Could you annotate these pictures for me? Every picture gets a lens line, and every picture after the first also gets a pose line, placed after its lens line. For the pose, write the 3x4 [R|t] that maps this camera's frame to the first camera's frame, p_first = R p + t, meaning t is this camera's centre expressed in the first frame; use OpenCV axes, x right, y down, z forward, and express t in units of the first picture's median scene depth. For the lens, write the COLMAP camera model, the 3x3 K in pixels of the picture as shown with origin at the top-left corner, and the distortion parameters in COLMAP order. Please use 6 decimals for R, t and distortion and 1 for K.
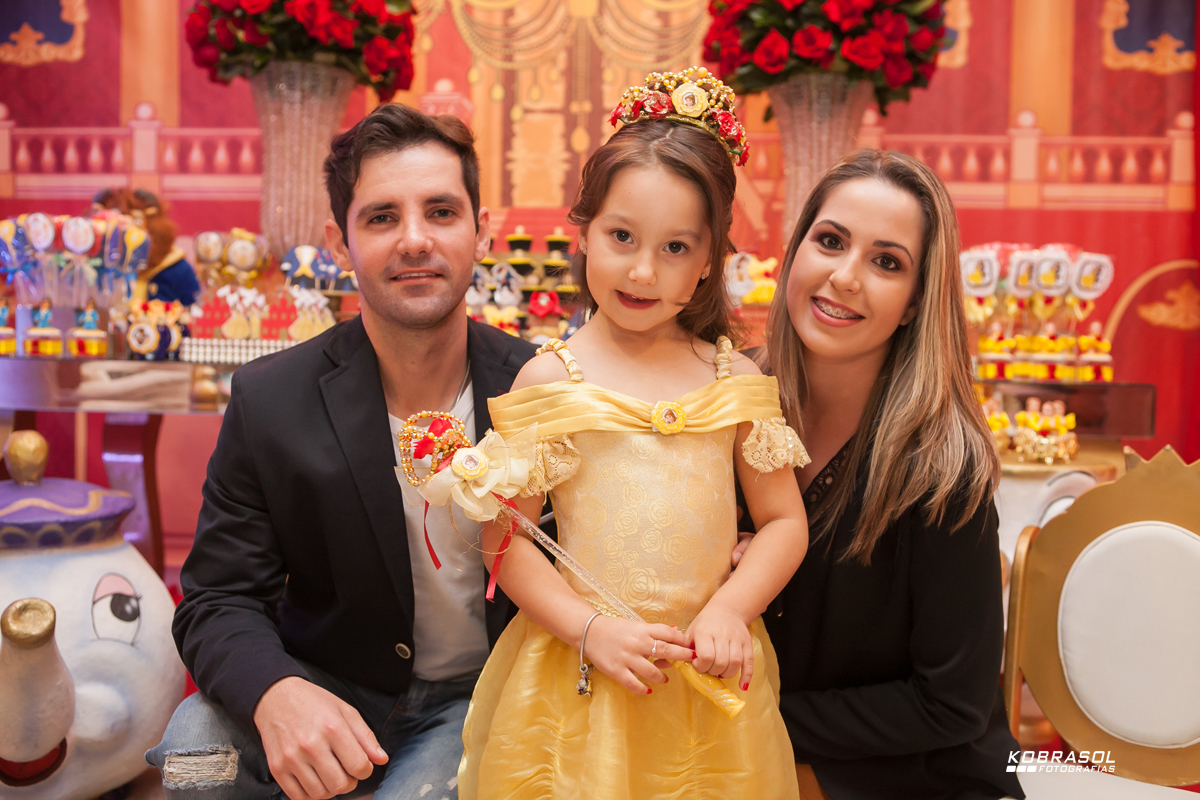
lens RADIAL K [[1204.5, 0, 604.3], [0, 1204.5, 400.4], [0, 0, 1]] dist [-0.078056, 0.101507]
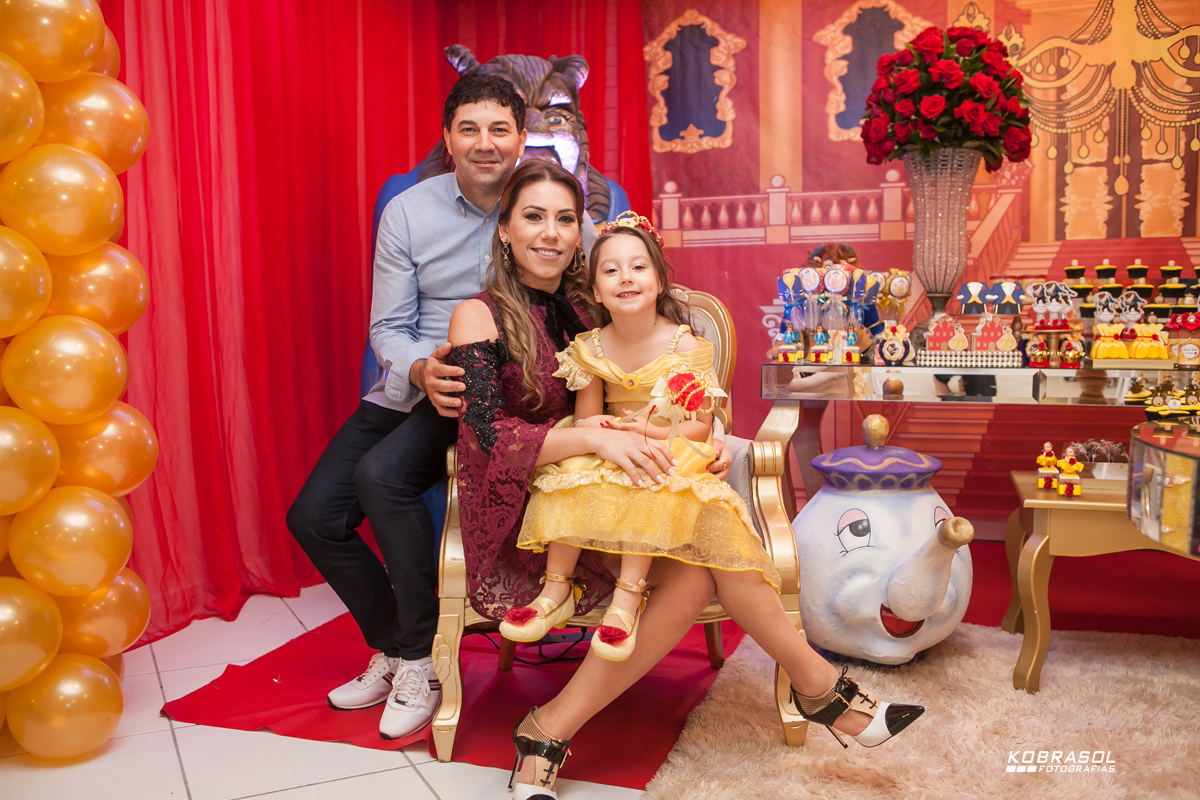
lens RADIAL K [[1041.2, 0, 600.0], [0, 1041.2, 400.0], [0, 0, 1]] dist [-0.081195, 0.094701]
pose [[0.958003, -0.005058, -0.286714, -0.243569], [0.010022, 0.999824, 0.015849, -0.010086], [0.286583, -0.018057, 0.957885, -0.218965]]
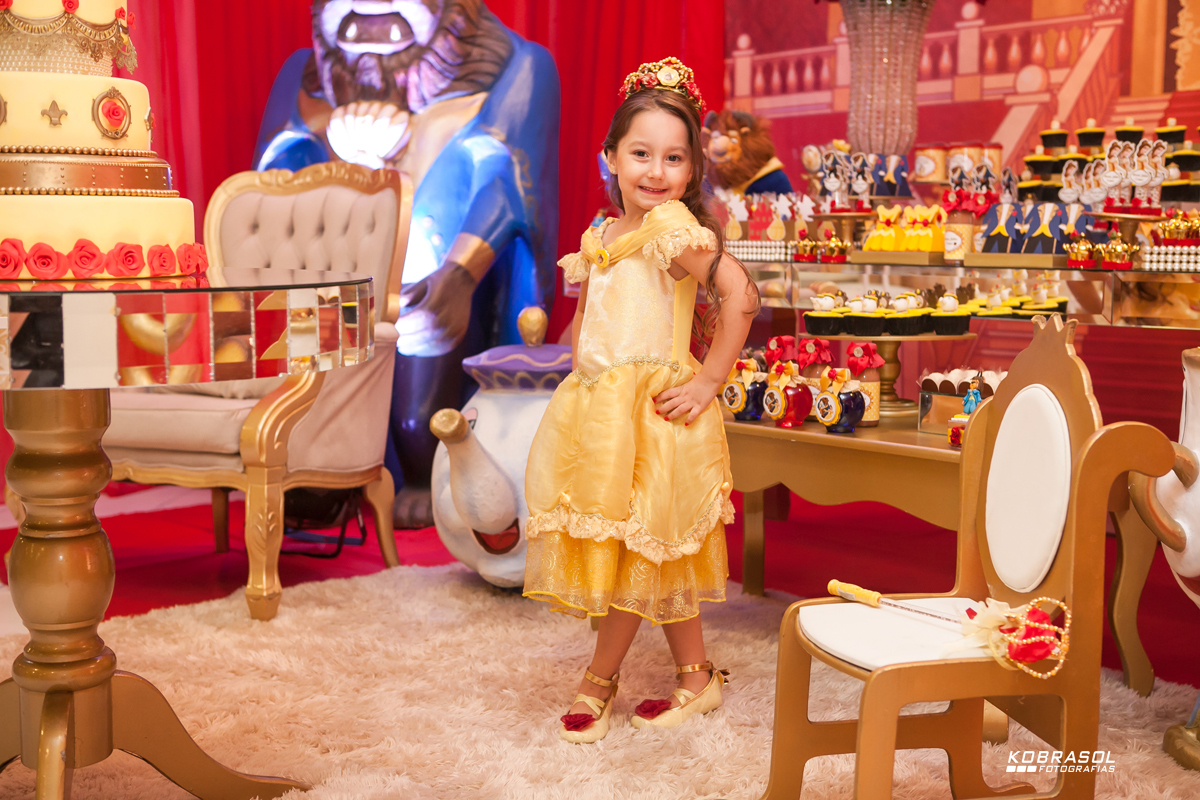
lens RADIAL K [[1518.0, 0, 600.0], [0, 1518.0, 400.0], [0, 0, 1]] dist [0.003594, 0.038558]
pose [[0.680492, 0.064319, -0.729927, 0.470929], [-0.035505, 0.997864, 0.054828, 0.019265], [0.731895, -0.011394, 0.681323, -0.074745]]
